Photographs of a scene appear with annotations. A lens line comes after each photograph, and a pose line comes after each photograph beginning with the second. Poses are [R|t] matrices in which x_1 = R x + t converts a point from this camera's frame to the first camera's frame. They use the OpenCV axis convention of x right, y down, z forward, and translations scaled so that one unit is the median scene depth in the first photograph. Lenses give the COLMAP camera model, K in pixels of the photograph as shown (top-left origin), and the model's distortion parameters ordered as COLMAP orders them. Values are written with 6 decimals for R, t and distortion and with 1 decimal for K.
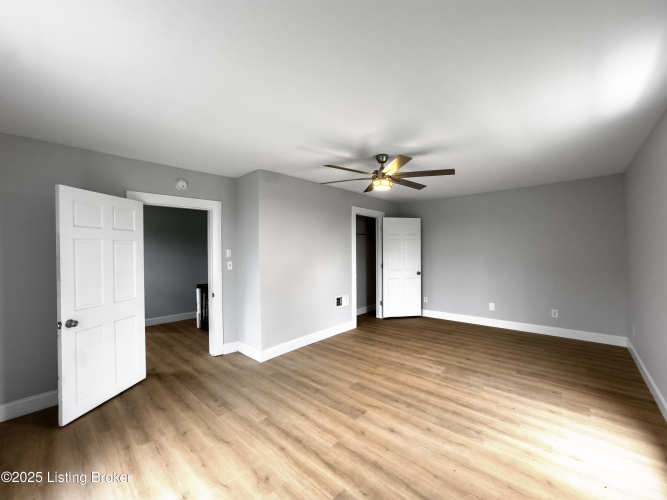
lens RADIAL K [[269.4, 0, 332.2], [0, 269.4, 253.3], [0, 0, 1]] dist [-0.004110, -0.000114]
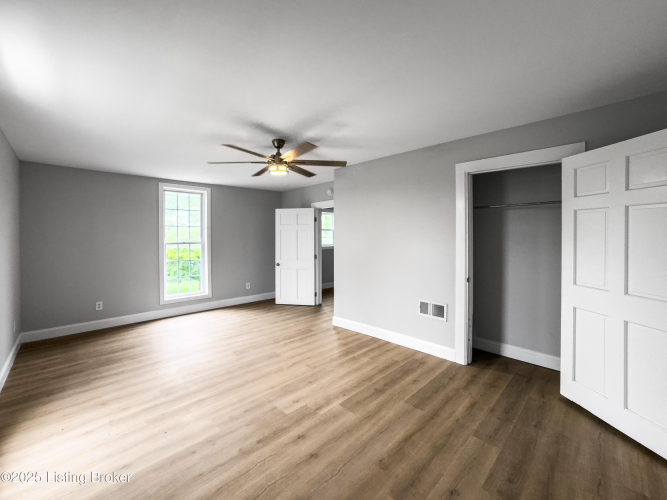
lens RADIAL K [[269.4, 0, 332.3], [0, 269.4, 243.8], [0, 0, 1]] dist [-0.004110, -0.000114]
pose [[-0.056014, 0.031313, -0.997939, 0.996275], [0.006601, 0.999498, 0.030991, -0.017936], [0.998408, -0.004852, -0.056193, 1.069494]]
